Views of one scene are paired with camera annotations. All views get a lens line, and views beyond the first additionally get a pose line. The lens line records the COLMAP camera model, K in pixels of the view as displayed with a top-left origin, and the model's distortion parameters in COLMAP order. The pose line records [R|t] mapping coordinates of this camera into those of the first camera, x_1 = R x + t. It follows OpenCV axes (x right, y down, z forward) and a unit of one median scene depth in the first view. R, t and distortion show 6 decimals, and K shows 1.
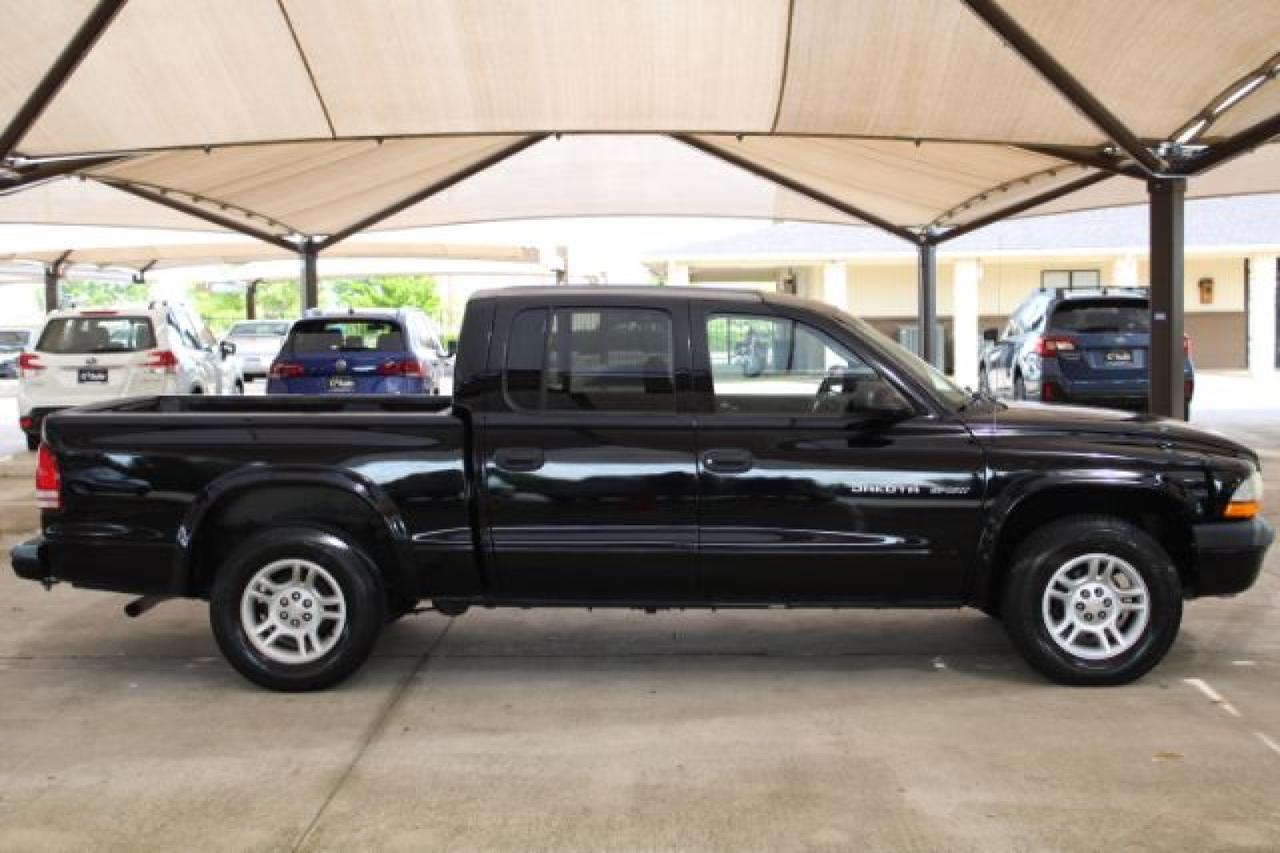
lens RADIAL K [[1827.3, 0, 635.5], [0, 1827.3, 425.0], [0, 0, 1]] dist [-0.004869, 0.000000]
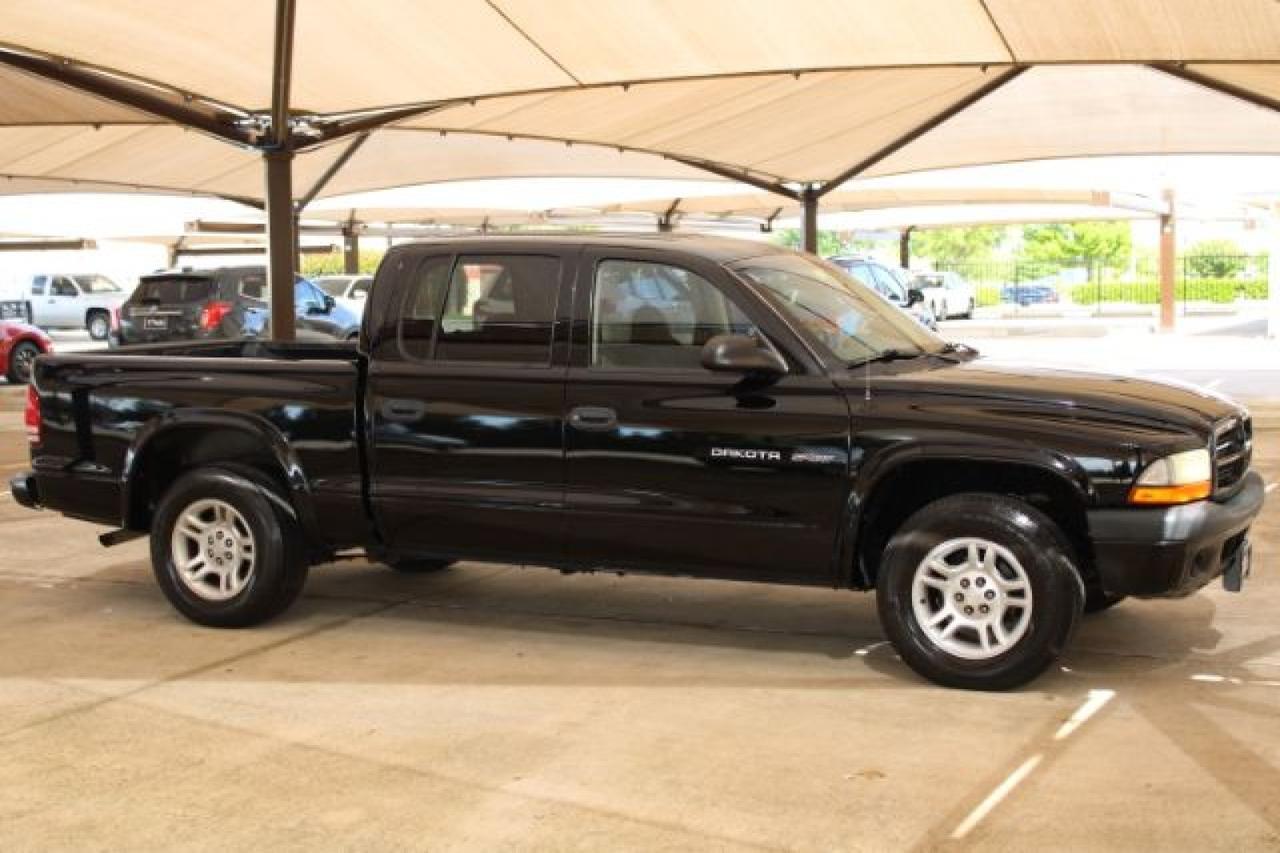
lens RADIAL K [[1827.3, 0, 641.7], [0, 1827.3, 429.9], [0, 0, 1]] dist [-0.004869, 0.000000]
pose [[0.922612, 0.033425, -0.384279, 0.426739], [-0.021339, 0.999136, 0.035672, -0.007898], [0.385139, -0.024712, 0.922527, 0.137390]]
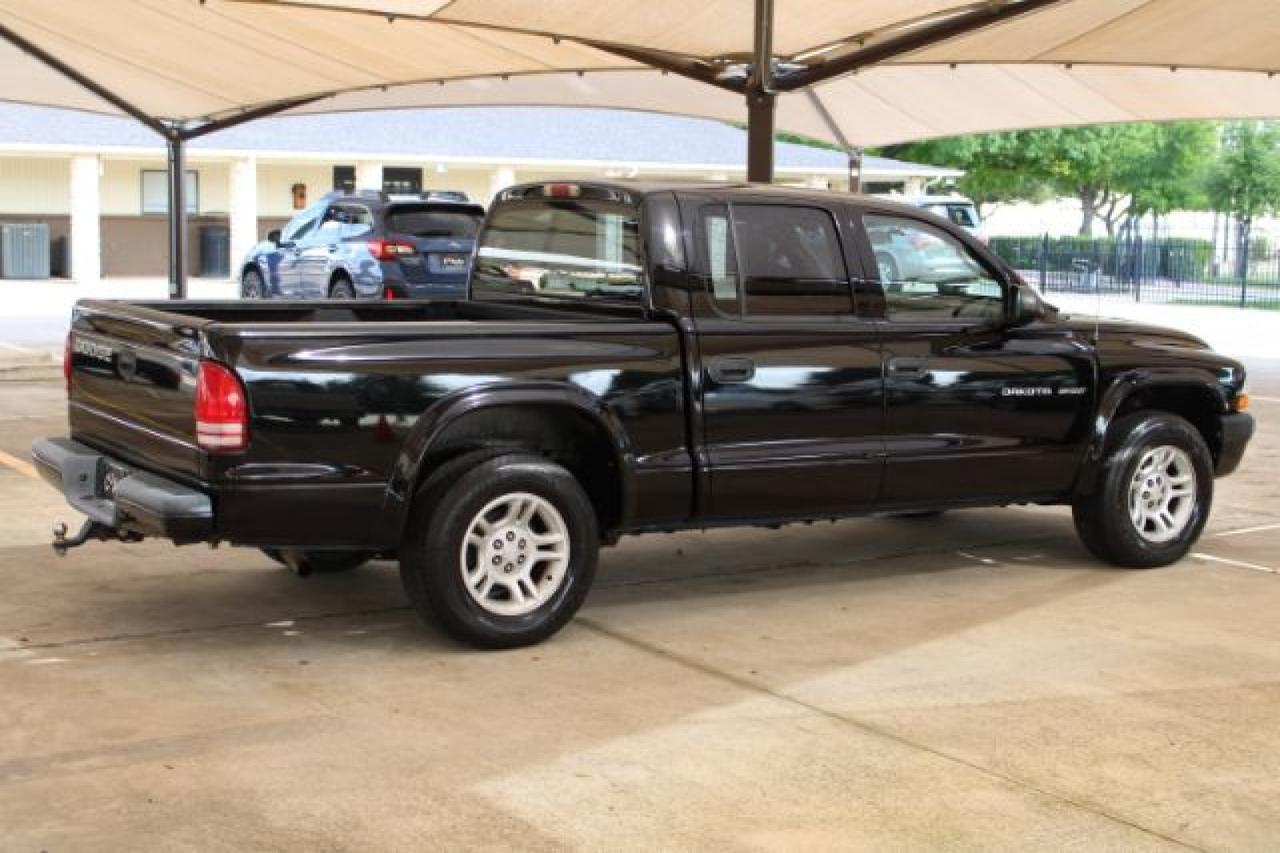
lens RADIAL K [[1827.3, 0, 635.5], [0, 1827.3, 426.3], [0, 0, 1]] dist [-0.004869, 0.000000]
pose [[0.826477, -0.036636, 0.561778, -0.606765], [0.006608, 0.998443, 0.055392, -0.003755], [-0.562932, -0.042068, 0.825432, 0.267784]]
